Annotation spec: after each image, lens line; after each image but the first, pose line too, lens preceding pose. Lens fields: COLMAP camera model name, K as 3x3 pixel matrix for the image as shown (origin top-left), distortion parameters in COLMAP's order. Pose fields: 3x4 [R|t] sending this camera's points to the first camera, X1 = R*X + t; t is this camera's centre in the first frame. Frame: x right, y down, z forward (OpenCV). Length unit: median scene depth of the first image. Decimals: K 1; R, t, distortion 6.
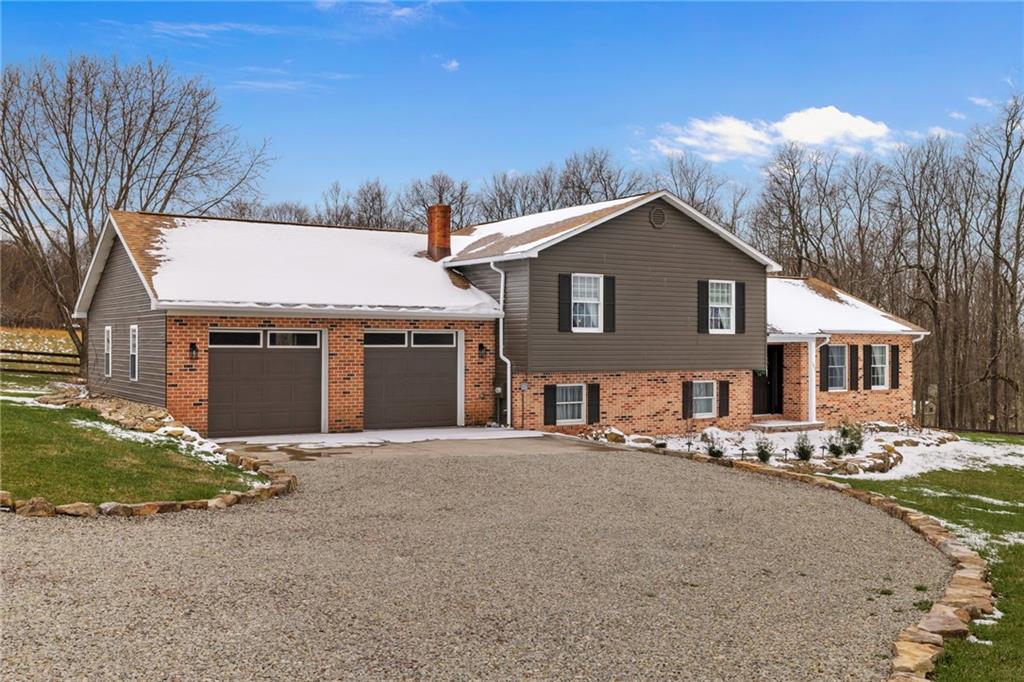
lens RADIAL K [[1021.1, 0, 512.0], [0, 1021.1, 341.0], [0, 0, 1]] dist [-0.003326, -0.006348]
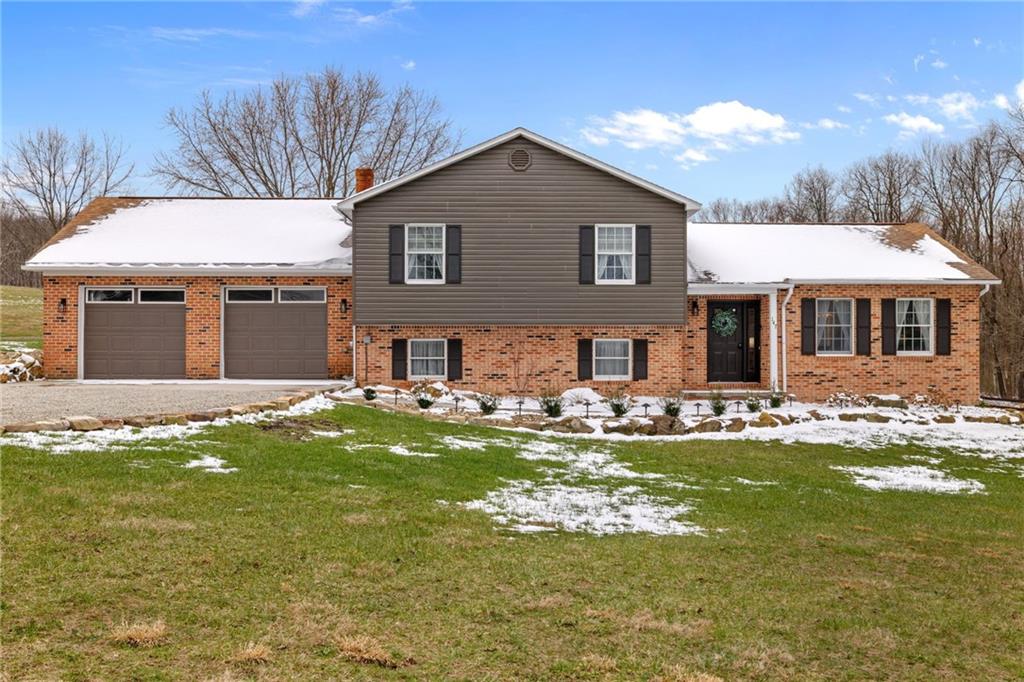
lens RADIAL K [[1021.1, 0, 512.0], [0, 1021.1, 341.0], [0, 0, 1]] dist [-0.003326, -0.006348]
pose [[0.849083, -0.007969, -0.528199, 0.614963], [0.002376, 0.999934, -0.011266, 0.053394], [0.528254, 0.008310, 0.849046, 0.210109]]
